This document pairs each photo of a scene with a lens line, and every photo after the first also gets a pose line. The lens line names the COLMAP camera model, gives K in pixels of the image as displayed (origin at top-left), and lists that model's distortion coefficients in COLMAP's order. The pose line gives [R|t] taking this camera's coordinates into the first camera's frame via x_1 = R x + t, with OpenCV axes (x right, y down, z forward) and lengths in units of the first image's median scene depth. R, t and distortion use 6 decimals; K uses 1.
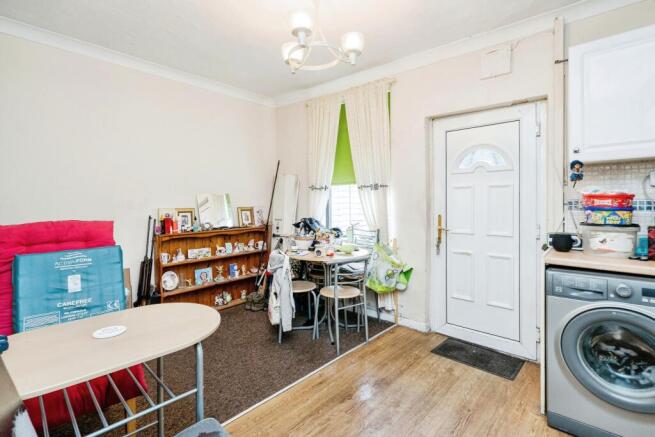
lens RADIAL K [[309.6, 0, 328.3], [0, 309.6, 211.9], [0, 0, 1]] dist [0.002554, 0.000797]
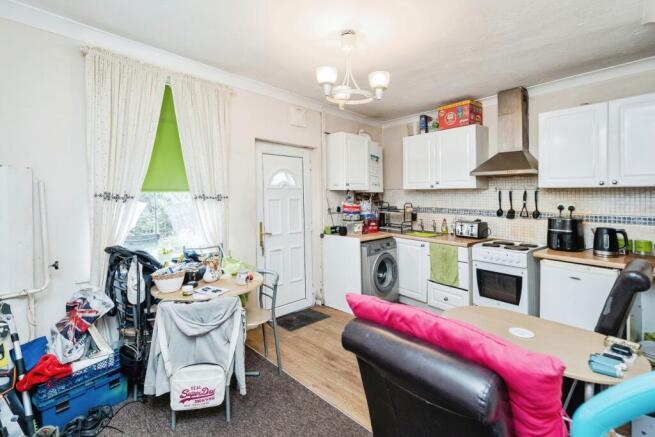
lens RADIAL K [[309.6, 0, 324.0], [0, 309.6, 198.9], [0, 0, 1]] dist [0.002554, 0.000797]
pose [[0.053598, -0.008431, 0.998527, -0.746534], [0.031009, 0.999496, 0.006775, -0.074005], [-0.998081, 0.030601, 0.053832, 0.637630]]
